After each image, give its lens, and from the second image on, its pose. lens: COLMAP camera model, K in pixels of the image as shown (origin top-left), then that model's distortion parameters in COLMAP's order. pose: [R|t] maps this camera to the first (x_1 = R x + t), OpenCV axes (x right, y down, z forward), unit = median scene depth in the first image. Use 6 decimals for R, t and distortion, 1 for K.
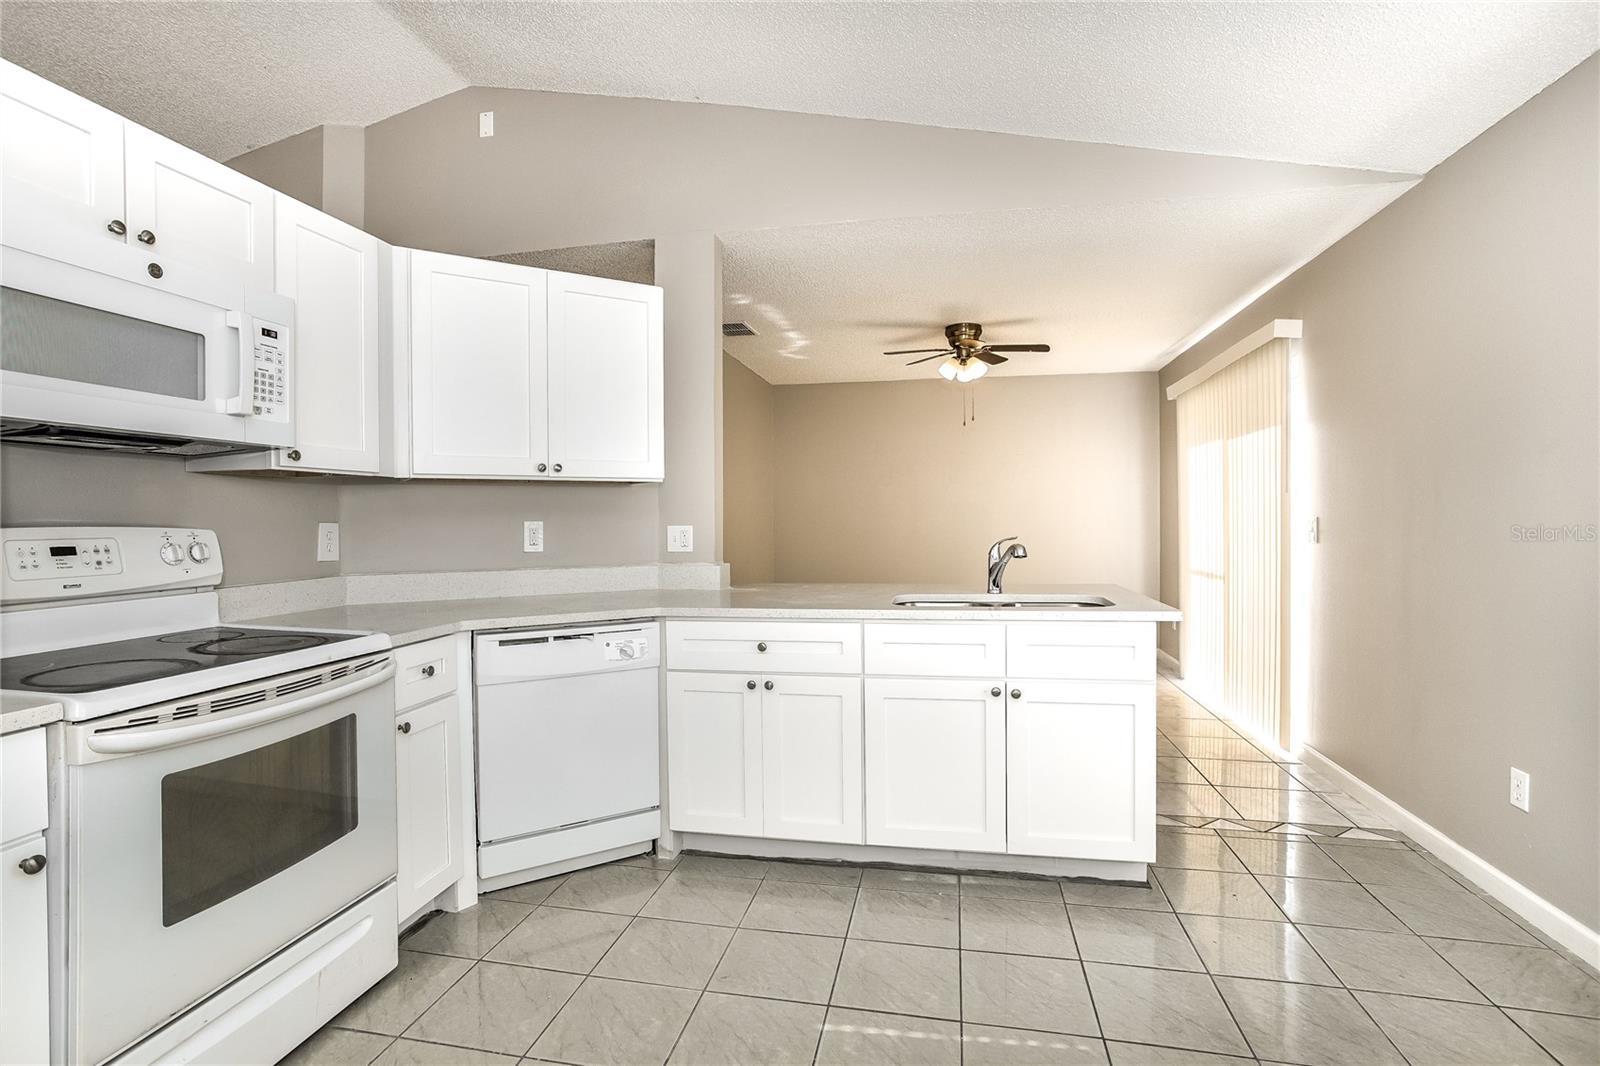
lens RADIAL K [[761.0, 0, 800.5], [0, 761.0, 528.4], [0, 0, 1]] dist [0.001967, 0.000142]
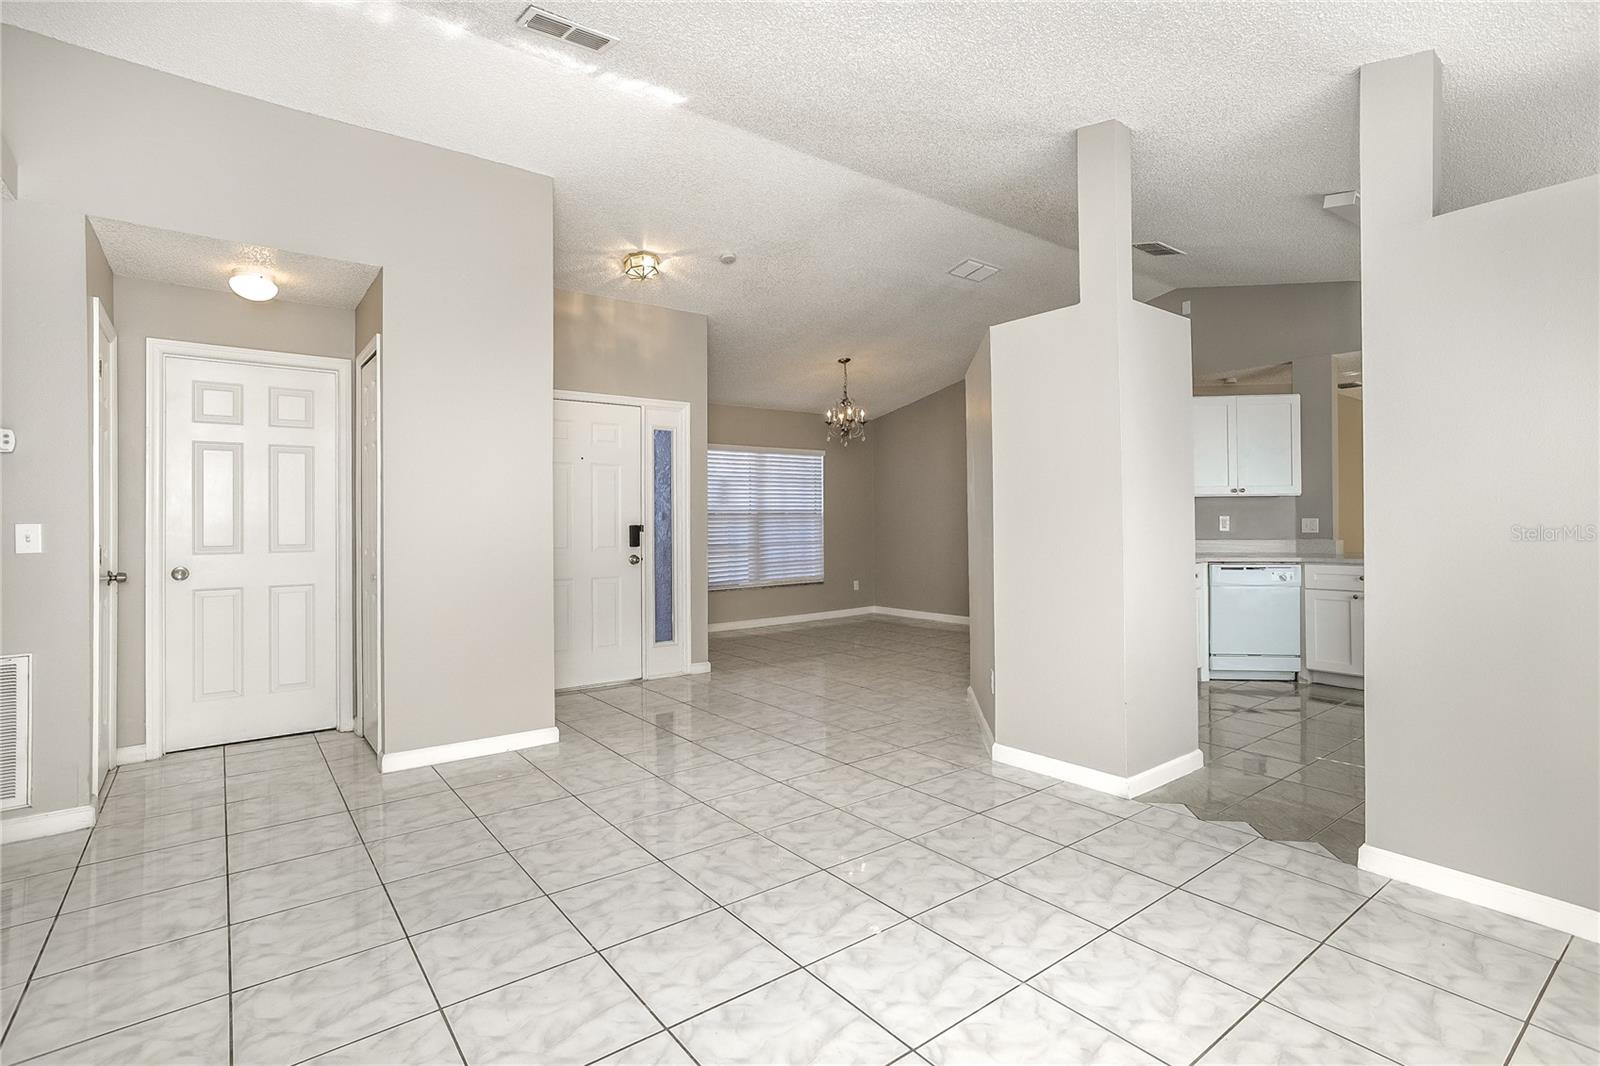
lens RADIAL K [[761.0, 0, 797.1], [0, 761.0, 525.5], [0, 0, 1]] dist [0.001967, 0.000142]
pose [[0.758946, 0.003771, -0.651142, 0.117314], [-0.005598, 0.999984, -0.000734, 0.026132], [0.651129, 0.004203, 0.758955, -1.411886]]
